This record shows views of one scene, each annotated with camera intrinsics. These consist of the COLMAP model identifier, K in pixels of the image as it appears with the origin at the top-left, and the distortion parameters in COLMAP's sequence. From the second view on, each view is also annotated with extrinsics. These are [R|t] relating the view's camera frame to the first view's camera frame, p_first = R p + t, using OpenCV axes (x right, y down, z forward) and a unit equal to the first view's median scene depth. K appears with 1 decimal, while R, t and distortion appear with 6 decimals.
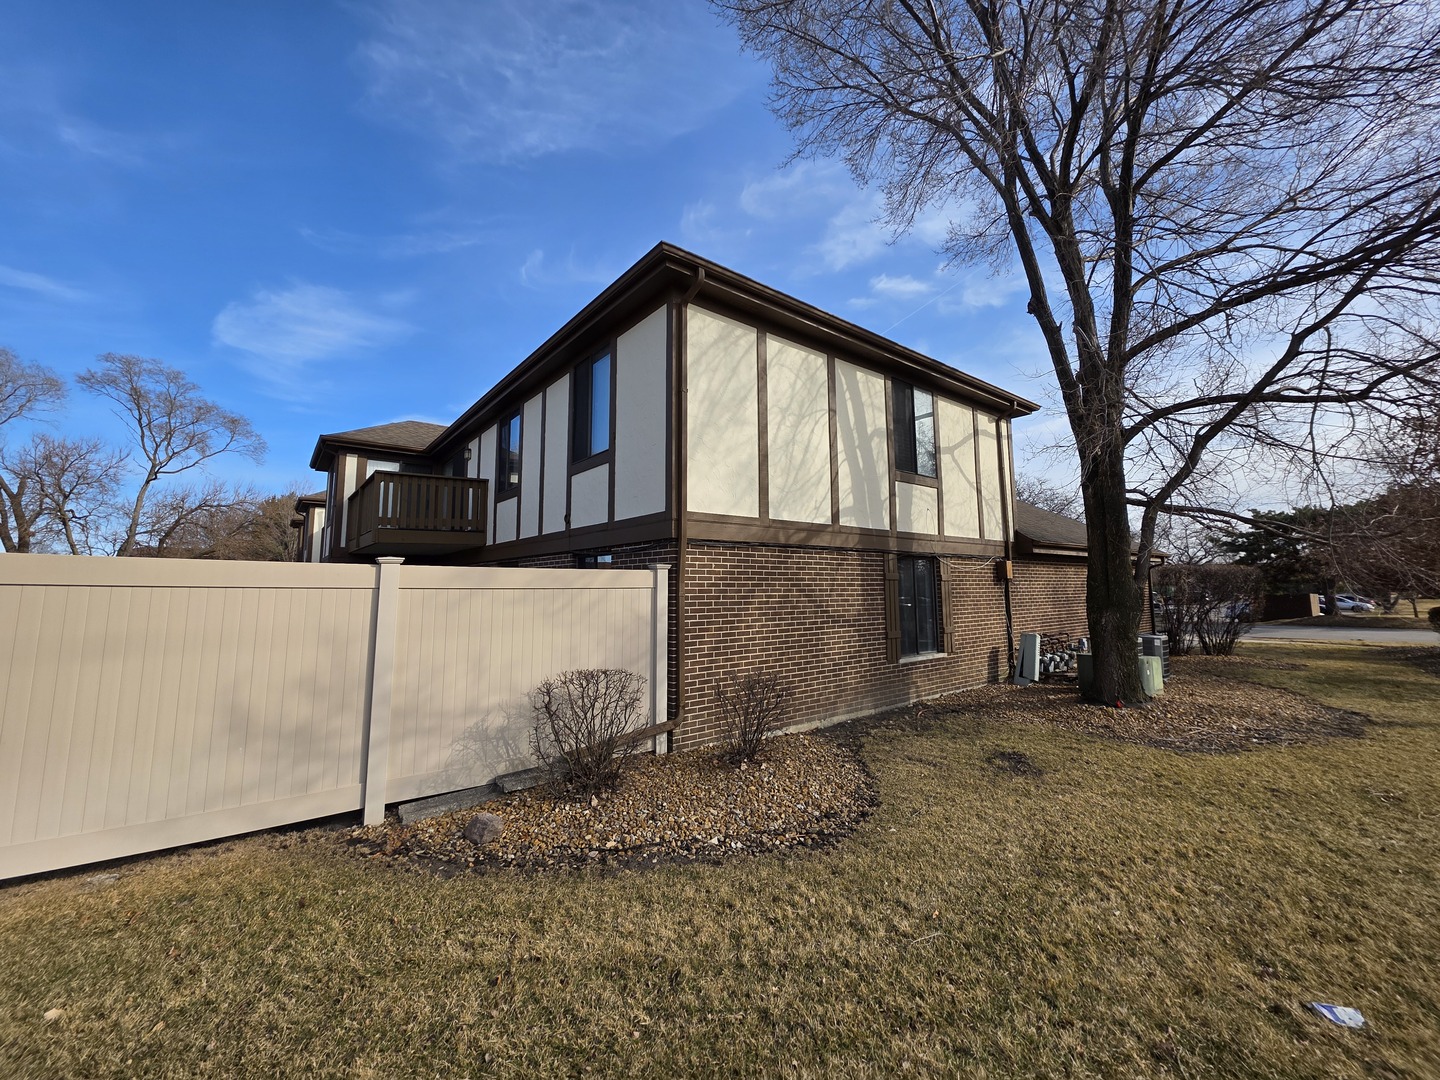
lens RADIAL K [[573.5, 0, 719.5], [0, 573.5, 521.6], [0, 0, 1]] dist [-0.001516, 0.000255]
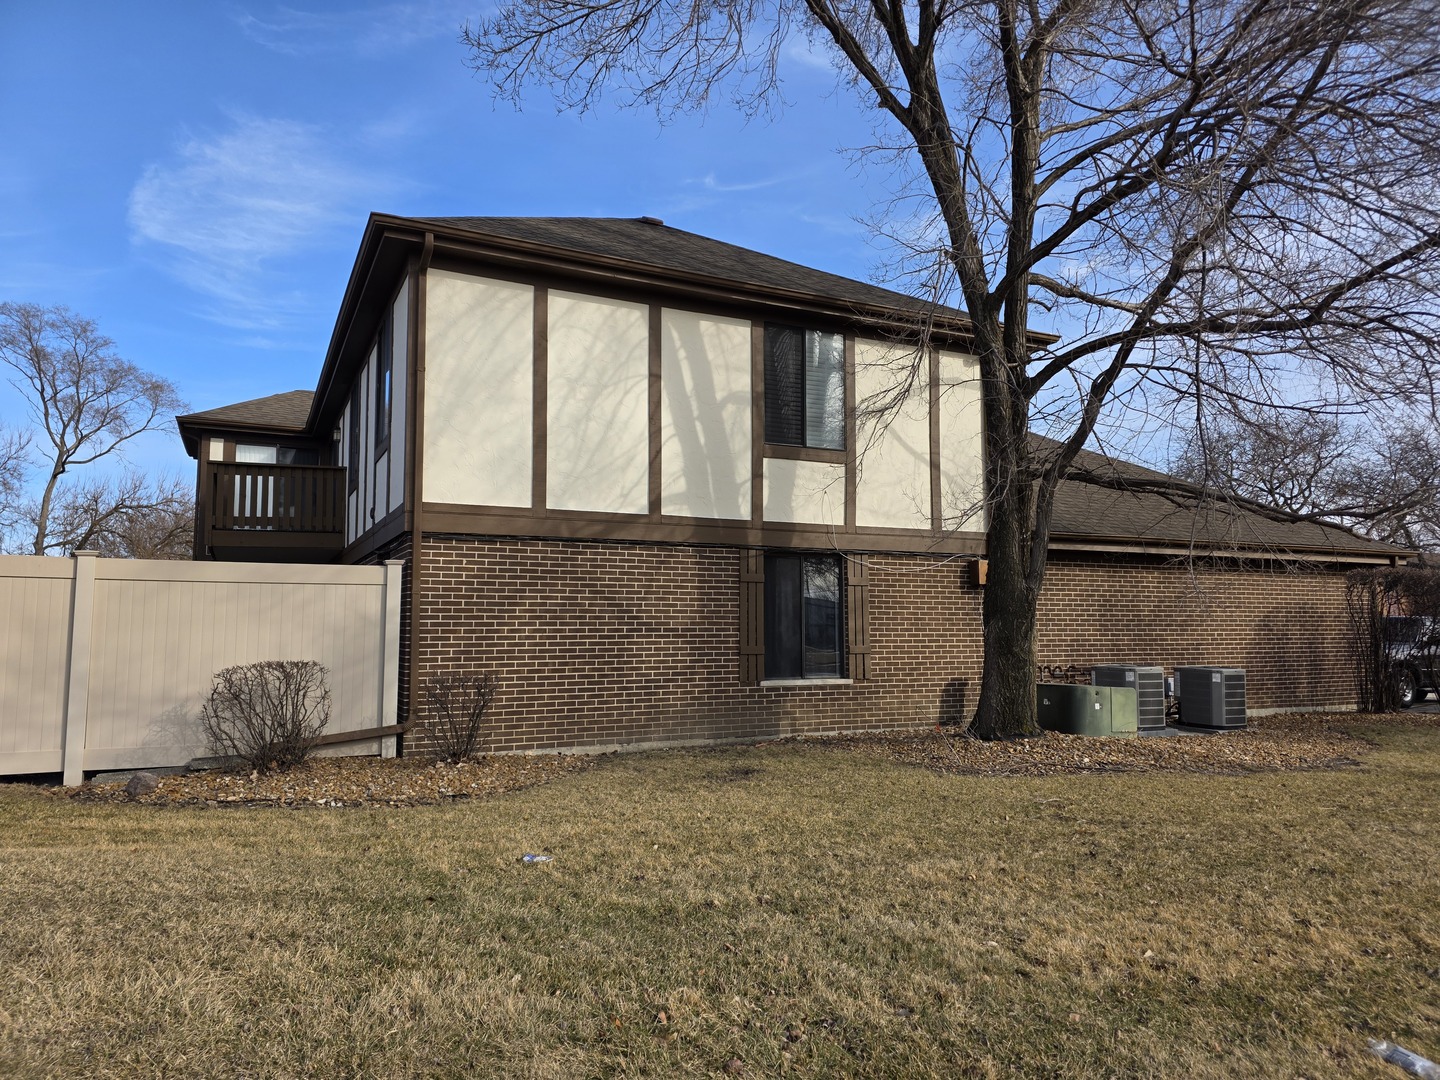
lens RADIAL K [[964.5, 0, 723.1], [0, 964.5, 534.9], [0, 0, 1]] dist [0.088529, -0.090000]
pose [[0.978307, -0.015934, -0.206546, 0.565370], [0.019671, 0.999678, 0.016052, 0.014365], [0.206224, -0.019767, 0.978305, -0.333619]]
